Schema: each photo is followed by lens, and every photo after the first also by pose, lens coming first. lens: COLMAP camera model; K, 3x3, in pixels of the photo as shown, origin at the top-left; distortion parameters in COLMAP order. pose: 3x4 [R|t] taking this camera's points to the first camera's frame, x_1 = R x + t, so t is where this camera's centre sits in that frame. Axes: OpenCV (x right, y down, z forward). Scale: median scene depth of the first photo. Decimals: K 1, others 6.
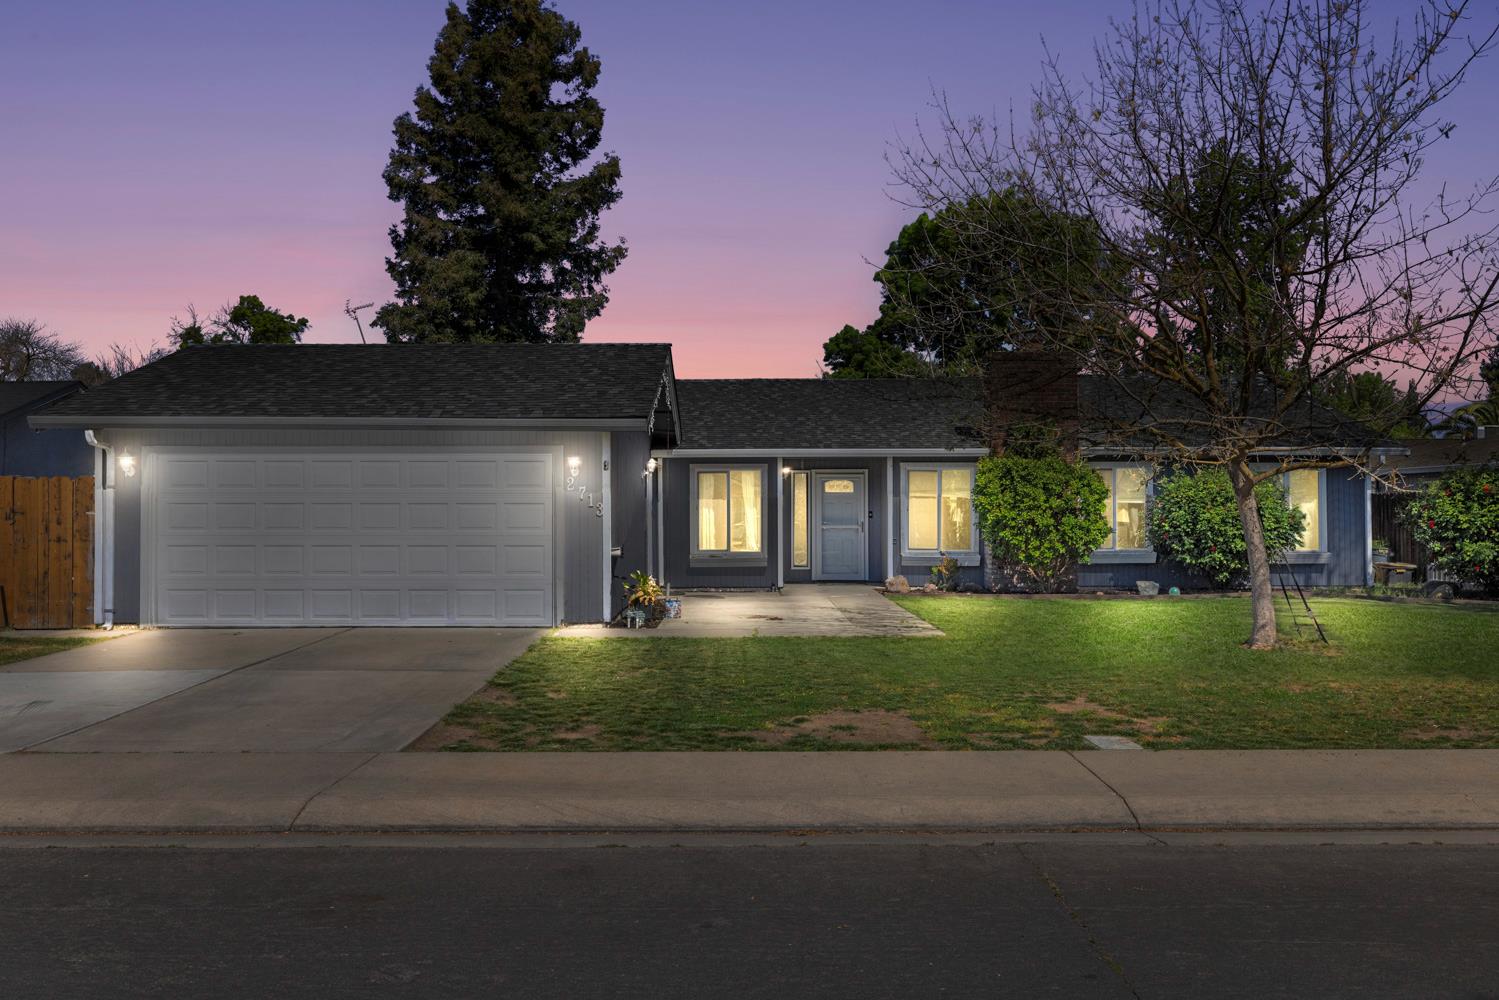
lens RADIAL K [[1238.9, 0, 749.6], [0, 1238.9, 502.8], [0, 0, 1]] dist [-0.005362, 0.003024]
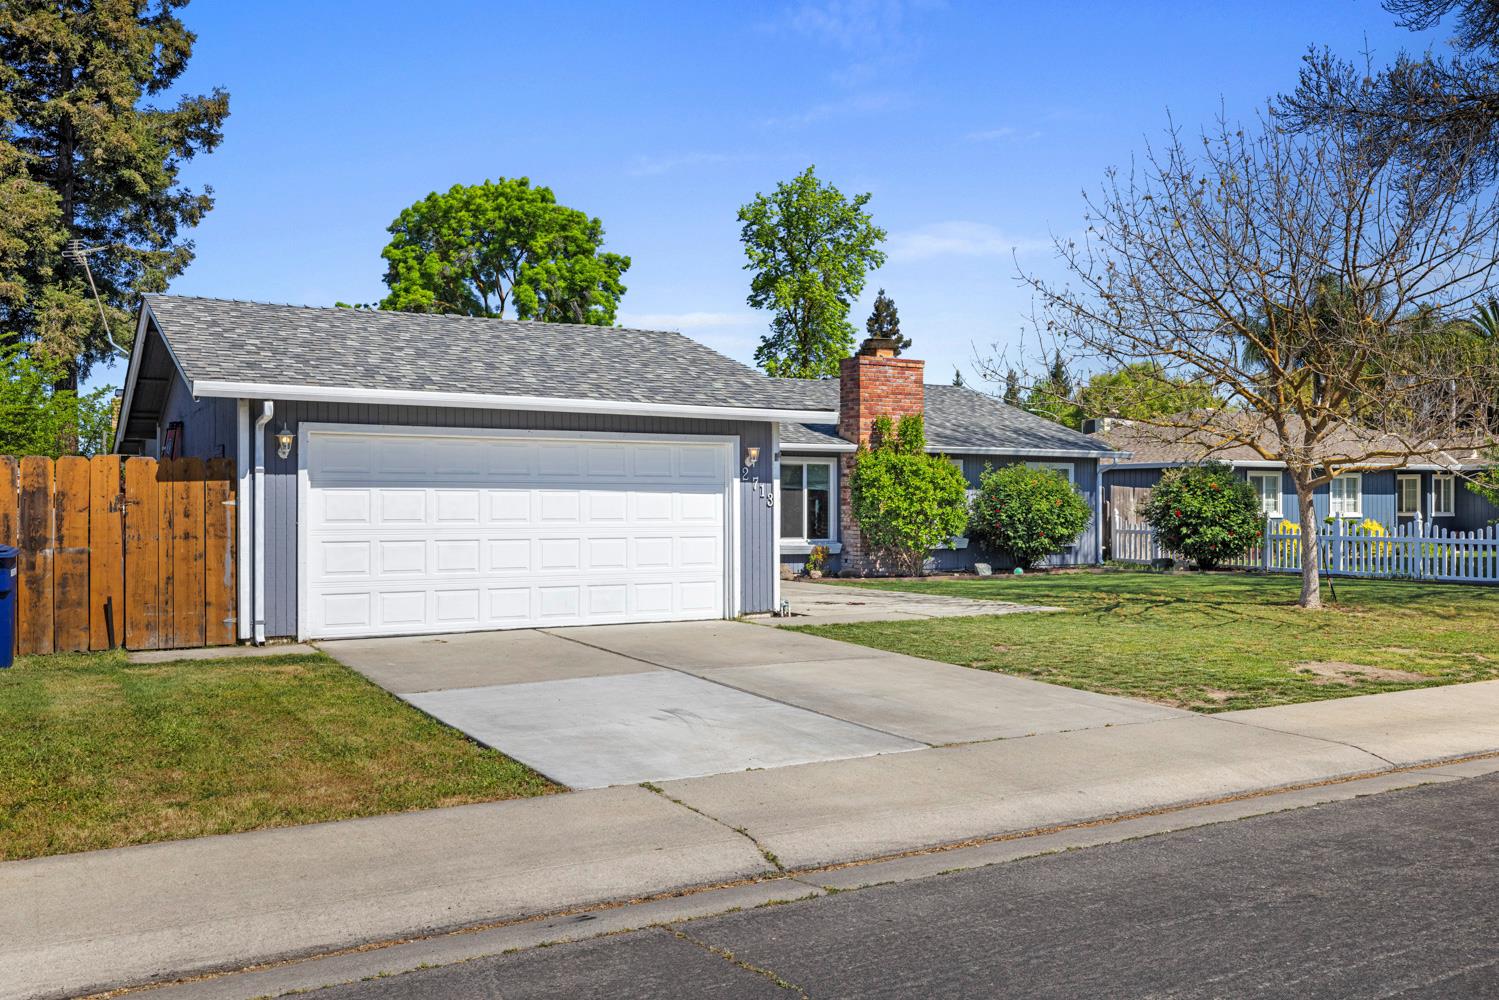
lens RADIAL K [[1273.2, 0, 751.0], [0, 1273.2, 499.5], [0, 0, 1]] dist [0.012306, 0.004351]
pose [[0.872869, 0.002724, 0.487947, -0.457886], [-0.004774, 0.999984, 0.002958, 0.001444], [-0.487931, -0.004912, 0.872868, 0.074163]]
